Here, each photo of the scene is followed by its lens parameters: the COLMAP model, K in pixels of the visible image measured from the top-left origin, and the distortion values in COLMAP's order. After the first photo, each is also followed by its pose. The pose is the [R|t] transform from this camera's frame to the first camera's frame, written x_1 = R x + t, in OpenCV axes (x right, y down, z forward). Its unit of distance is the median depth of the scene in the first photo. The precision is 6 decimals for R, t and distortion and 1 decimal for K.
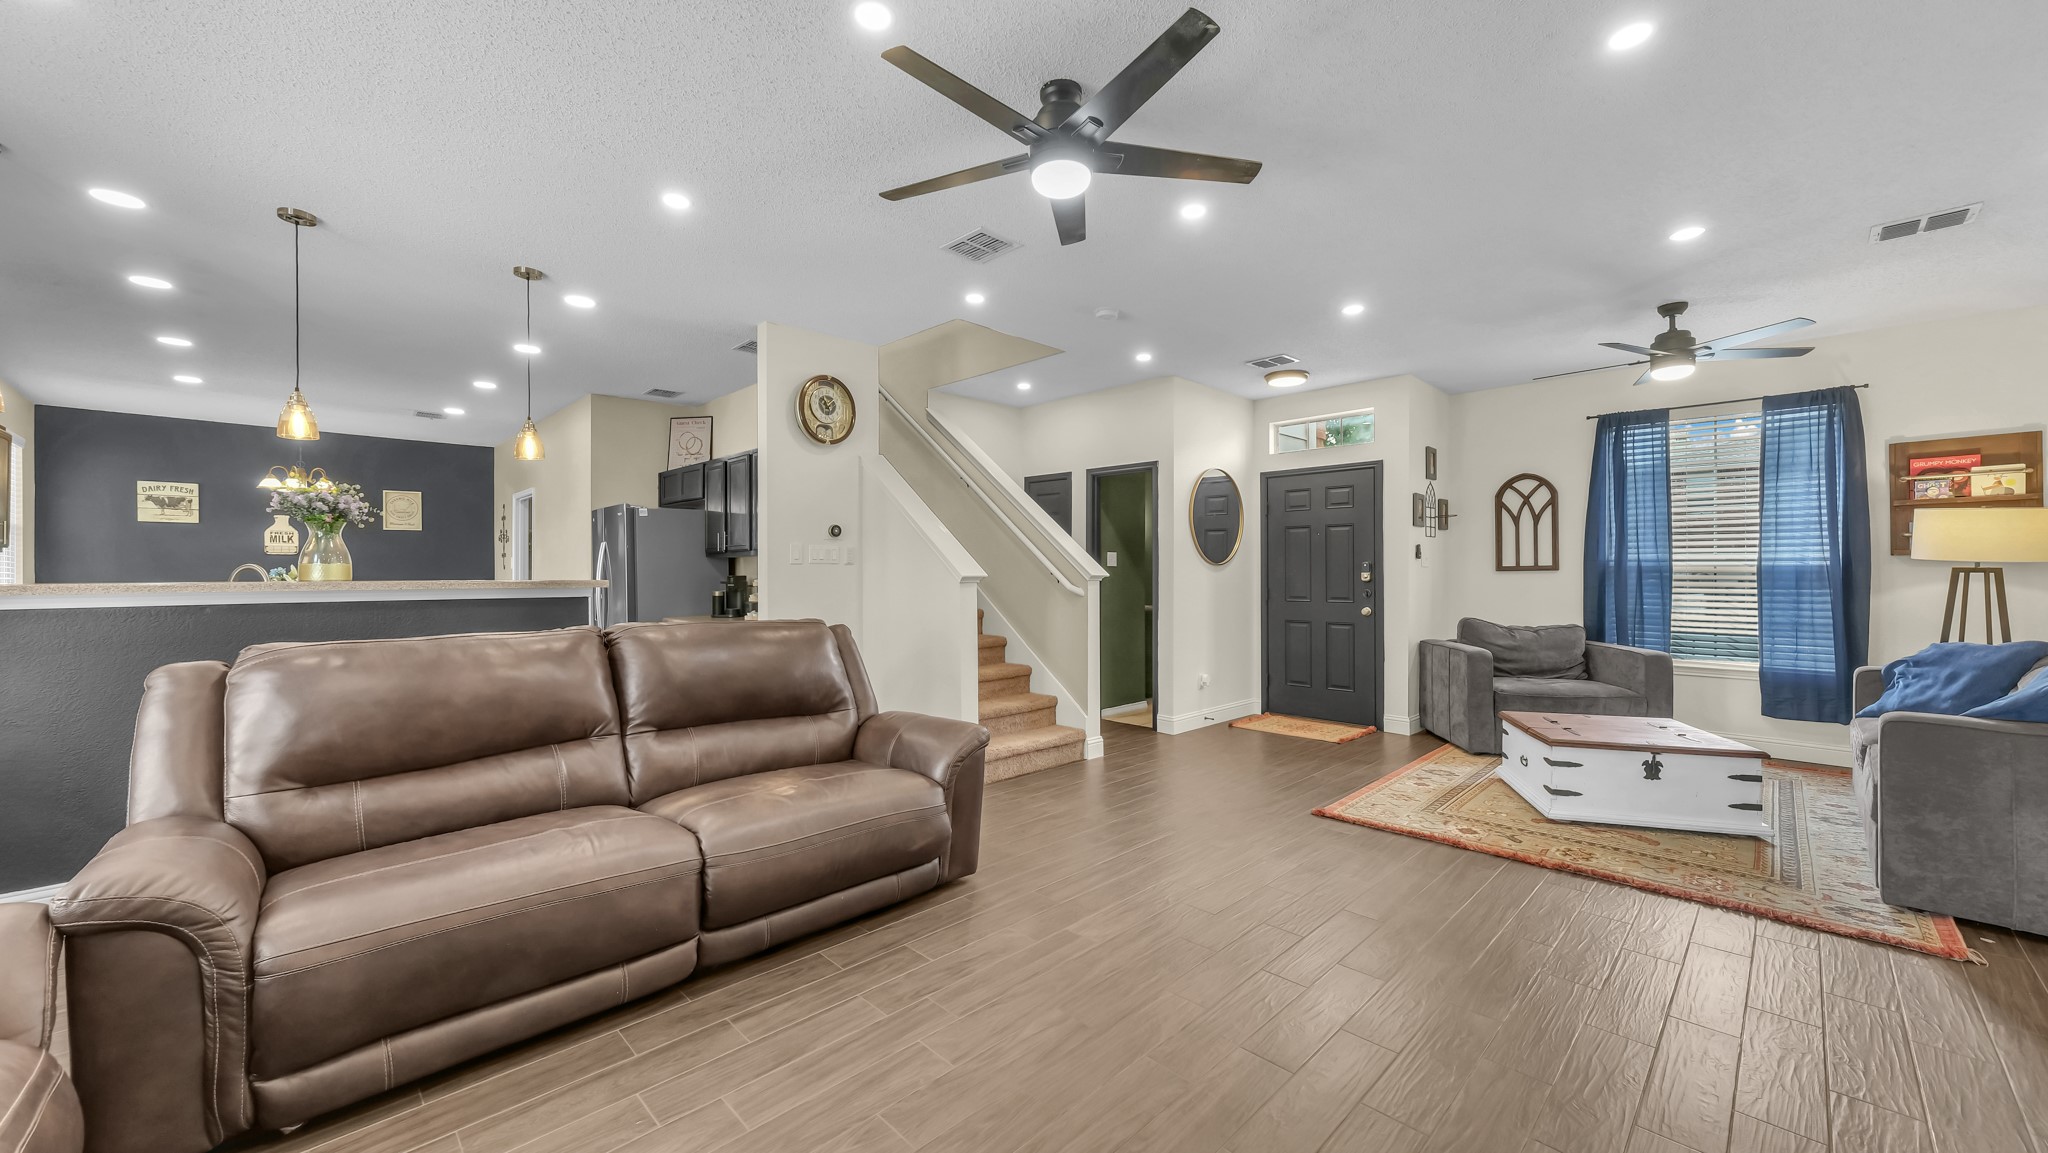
lens RADIAL K [[749.2, 0, 1022.0], [0, 749.2, 573.4], [0, 0, 1]] dist [-0.008329, 0.003095]
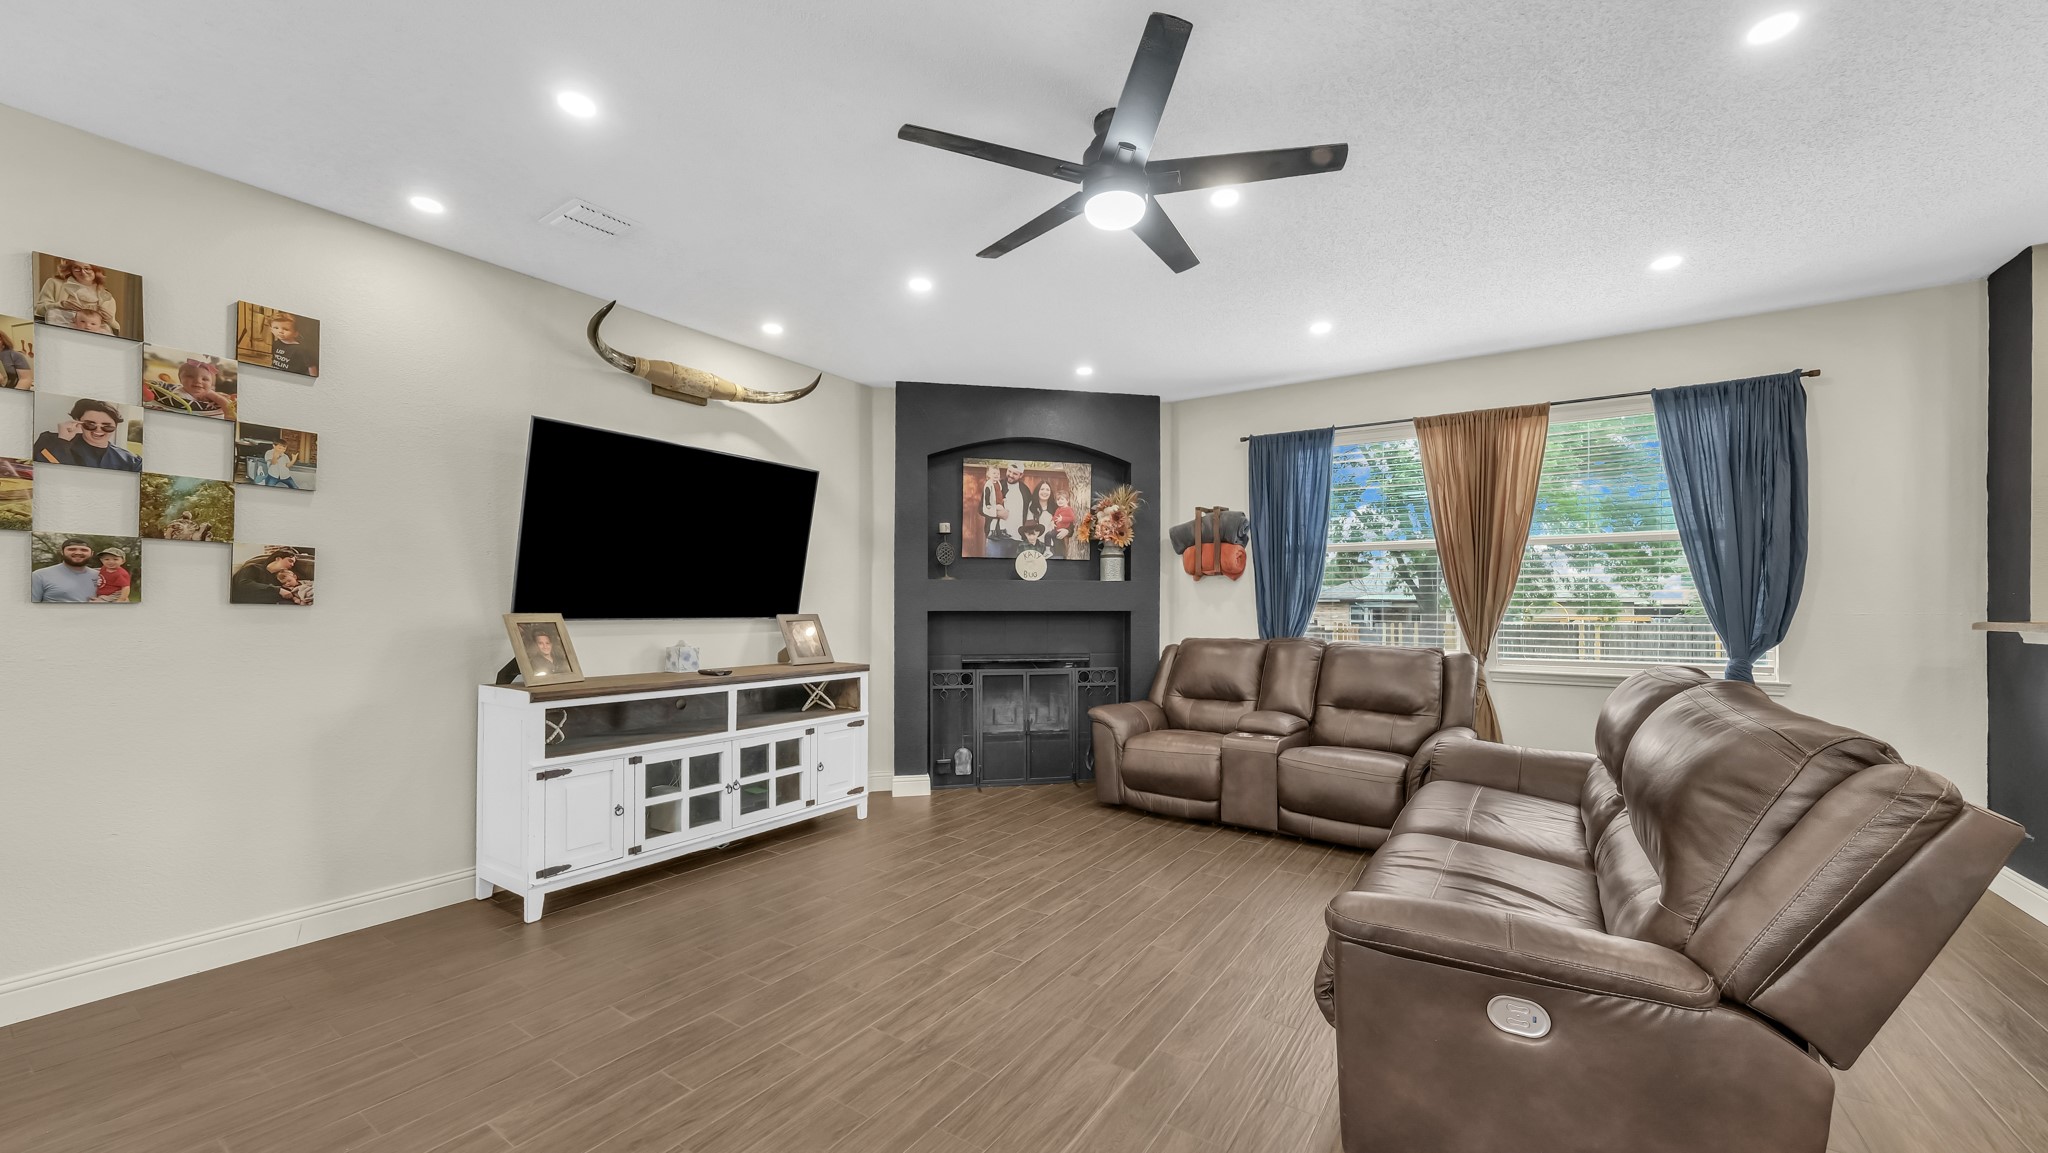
lens RADIAL K [[749.2, 0, 1017.6], [0, 749.2, 605.4], [0, 0, 1]] dist [-0.008329, 0.003095]
pose [[-0.979720, -0.000105, -0.200373, 0.151847], [-0.001190, 0.999985, 0.005296, -0.005820], [0.200370, 0.005427, -0.979705, 0.788522]]
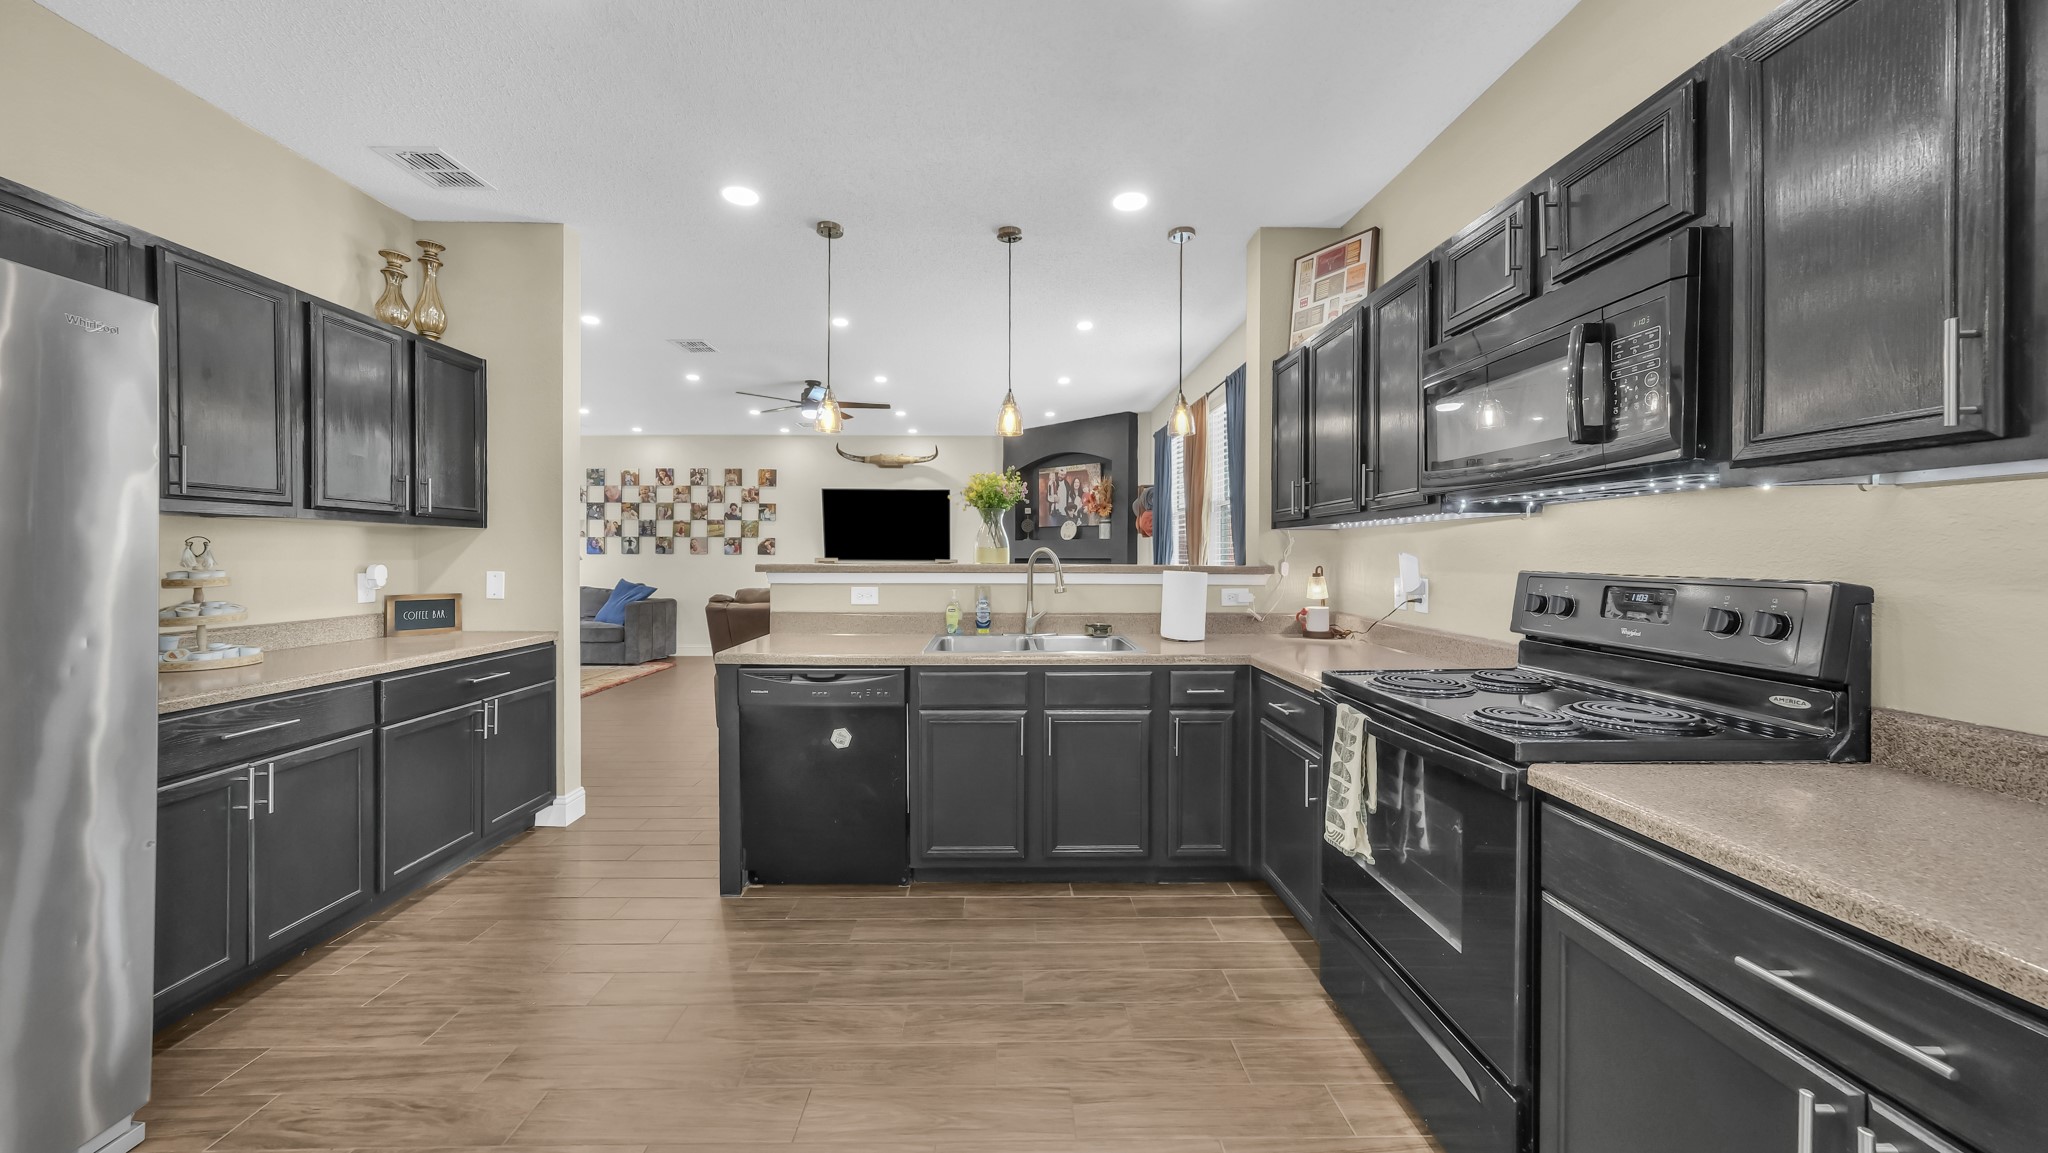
lens RADIAL K [[703.1, 0, 1022.2], [0, 703.1, 560.0], [0, 0, 1]] dist [-0.009507, 0.004443]
pose [[-0.728216, -0.003148, 0.685340, -0.950472], [0.001522, 0.999980, 0.006210, -0.000344], [-0.685346, 0.005566, -0.728197, 0.969005]]
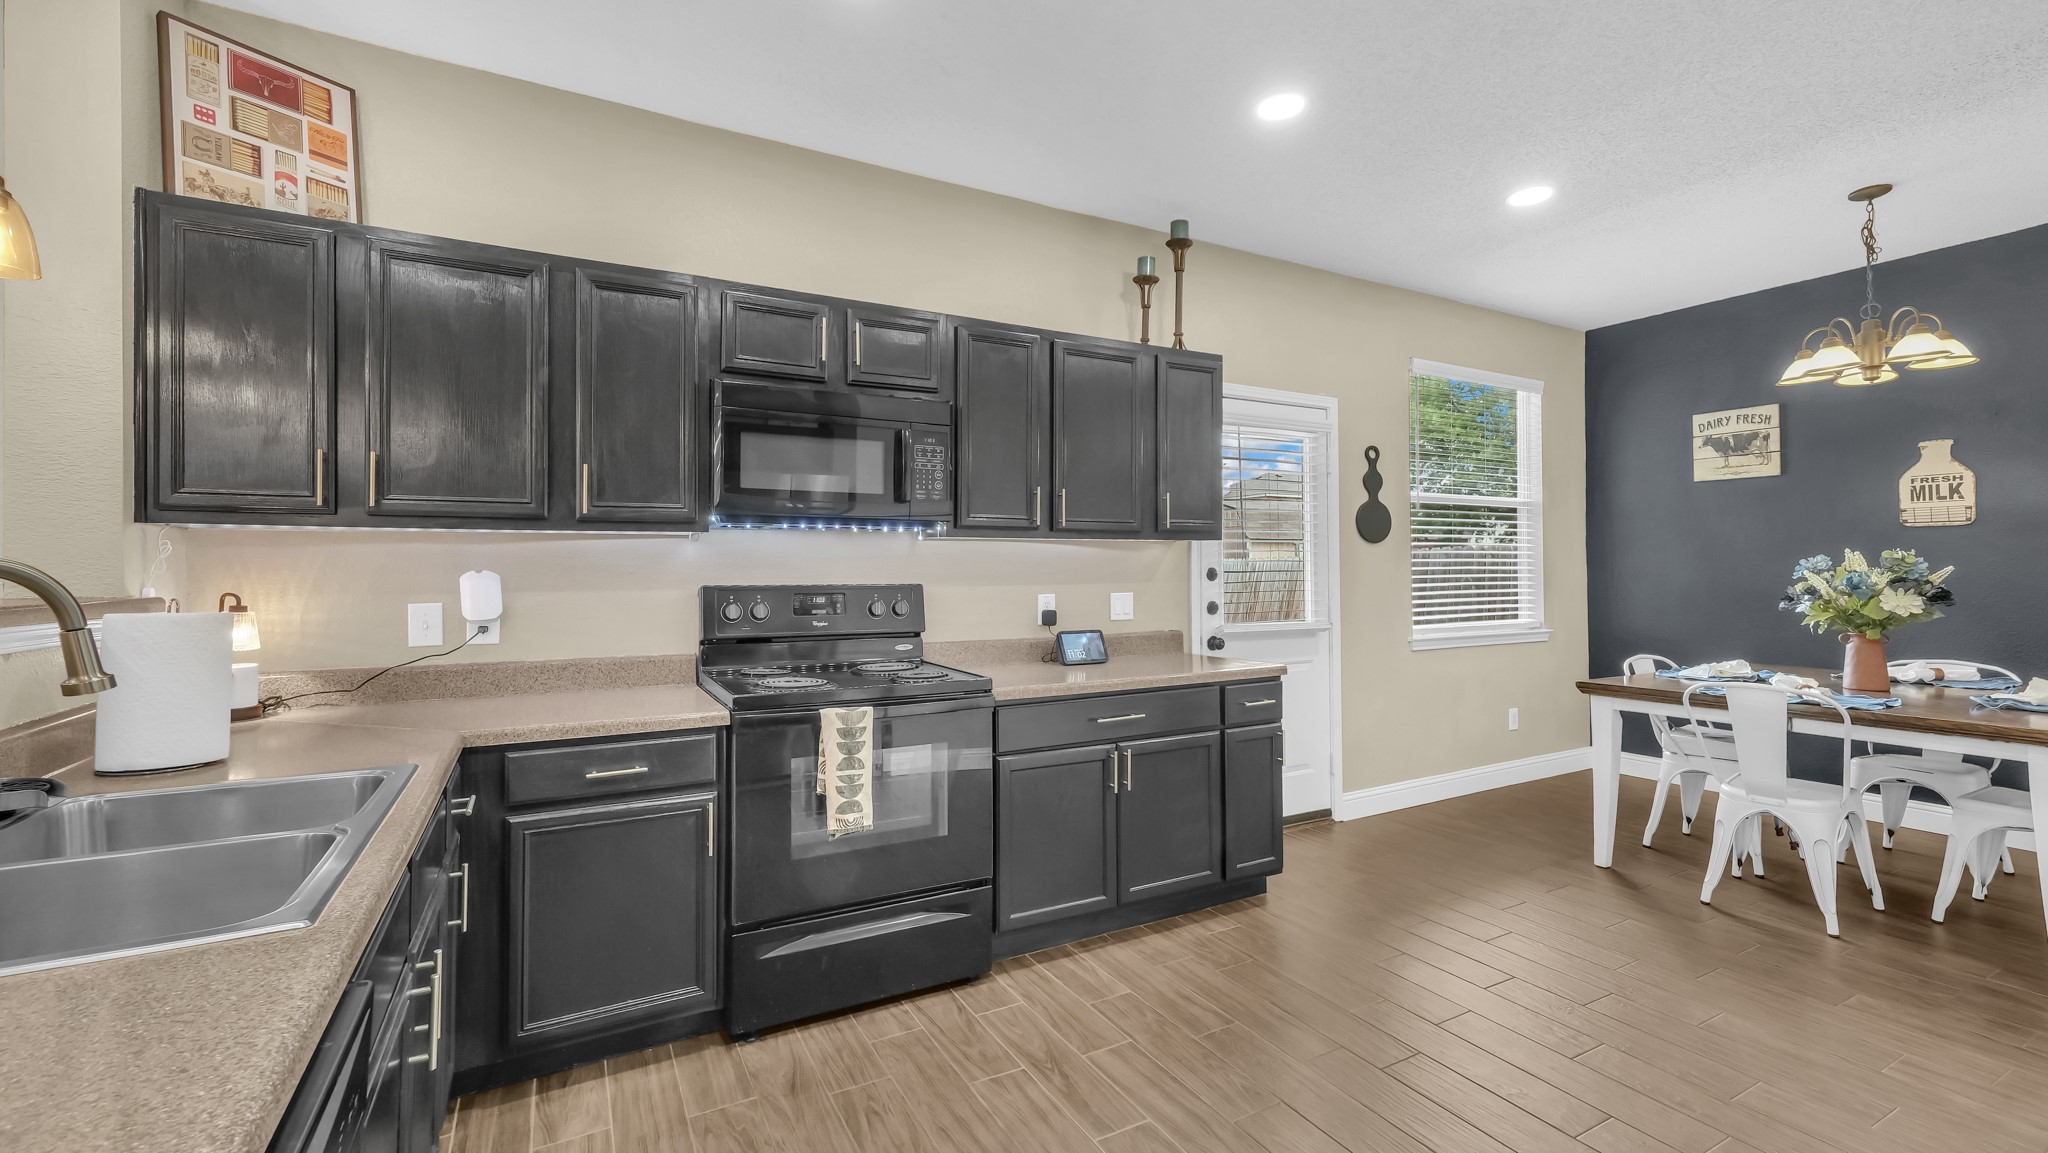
lens RADIAL K [[830.6, 0, 1025.2], [0, 830.6, 556.8], [0, 0, 1]] dist [0.005250, -0.000247]
pose [[-0.295698, -0.010714, -0.955221, -0.484410], [0.000821, 0.999934, -0.011469, -0.003223], [0.955281, -0.004175, -0.295670, 0.856361]]
